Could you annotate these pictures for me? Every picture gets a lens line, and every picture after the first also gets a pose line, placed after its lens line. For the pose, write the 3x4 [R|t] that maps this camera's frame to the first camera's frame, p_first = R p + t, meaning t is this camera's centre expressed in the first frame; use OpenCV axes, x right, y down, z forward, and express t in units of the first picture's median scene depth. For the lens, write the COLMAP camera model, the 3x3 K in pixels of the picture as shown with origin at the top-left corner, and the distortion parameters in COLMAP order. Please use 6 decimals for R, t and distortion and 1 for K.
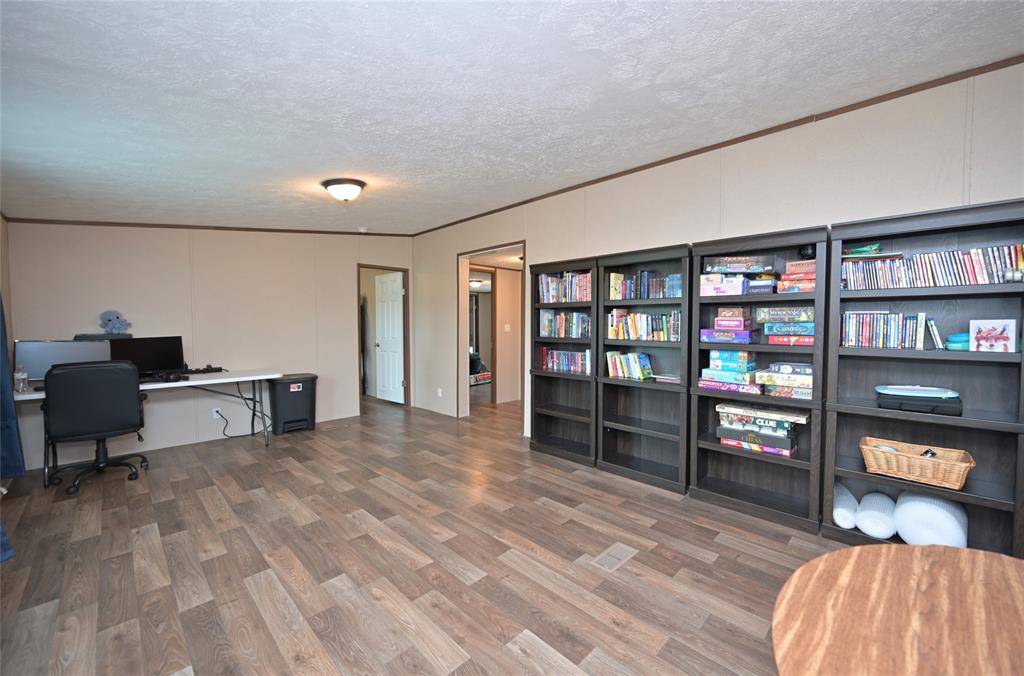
lens RADIAL K [[404.3, 0, 512.0], [0, 404.3, 338.0], [0, 0, 1]] dist [-0.001241, 0.000454]
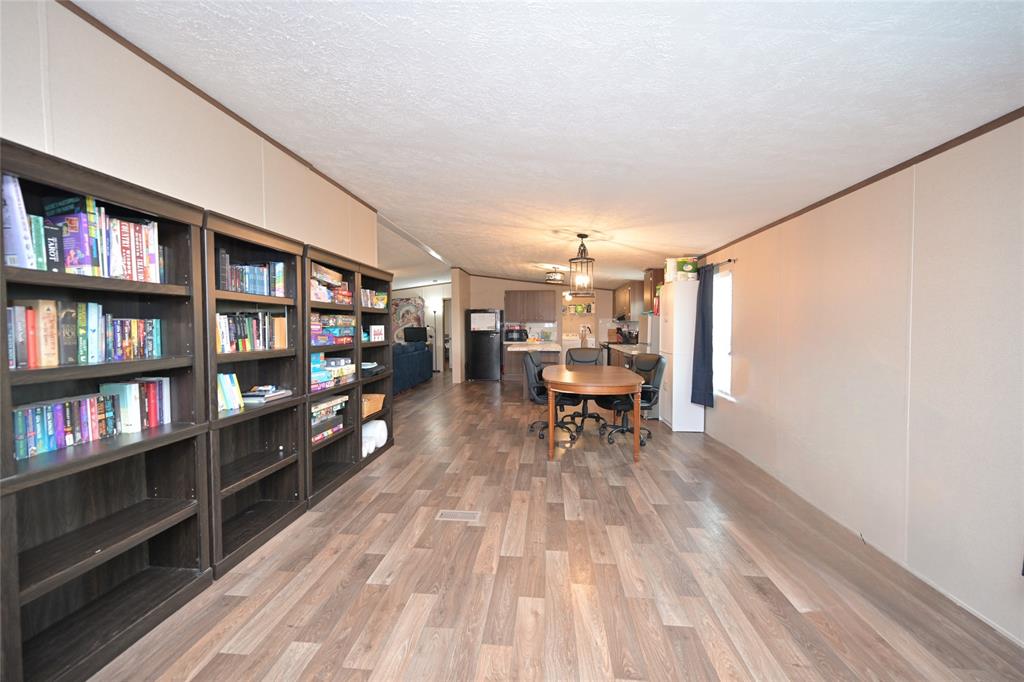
lens RADIAL K [[402.6, 0, 512.0], [0, 402.6, 341.0], [0, 0, 1]] dist [-0.000526, 0.000073]
pose [[-0.642285, -0.028597, 0.765932, -0.634444], [0.027209, 0.997823, 0.060071, -0.052098], [-0.765983, 0.059423, -0.640109, 1.321957]]
